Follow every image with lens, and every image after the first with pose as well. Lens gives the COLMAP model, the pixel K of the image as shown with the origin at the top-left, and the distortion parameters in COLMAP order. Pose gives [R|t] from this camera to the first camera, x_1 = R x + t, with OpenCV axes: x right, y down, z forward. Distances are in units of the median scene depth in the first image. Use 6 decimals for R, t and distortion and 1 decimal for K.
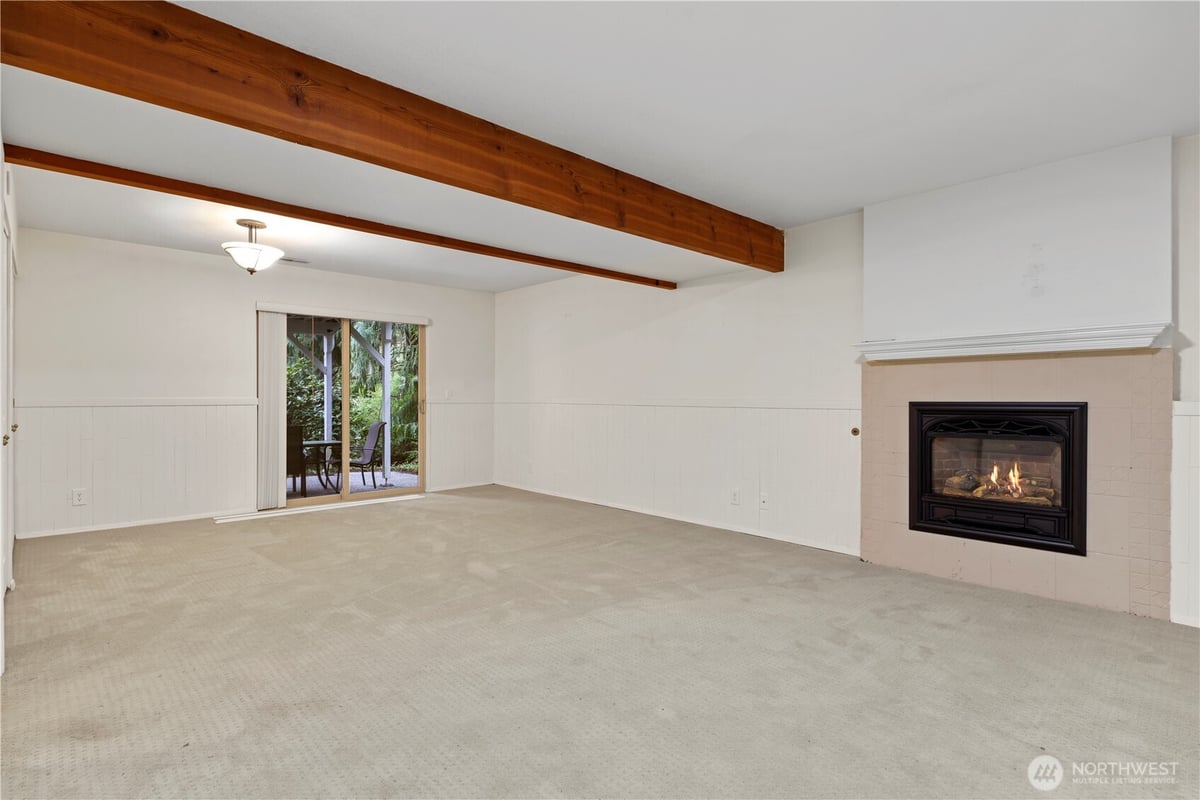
lens RADIAL K [[589.0, 0, 600.0], [0, 589.0, 400.0], [0, 0, 1]] dist [-0.000206, -0.000457]
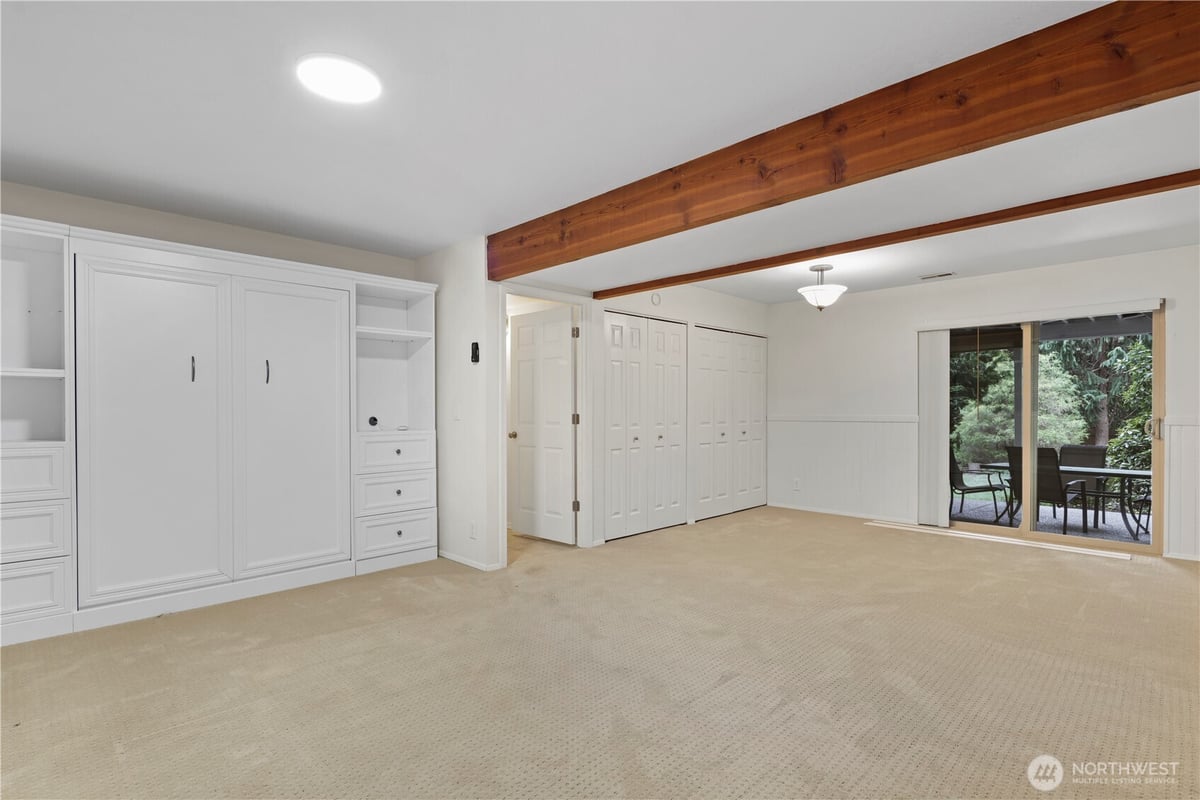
lens RADIAL K [[589.0, 0, 600.0], [0, 589.0, 400.0], [0, 0, 1]] dist [-0.000206, -0.000457]
pose [[0.026462, -0.022235, -0.999403, 0.696792], [-0.004884, 0.999738, -0.022372, -0.007519], [0.999638, 0.005473, 0.026346, 0.642819]]
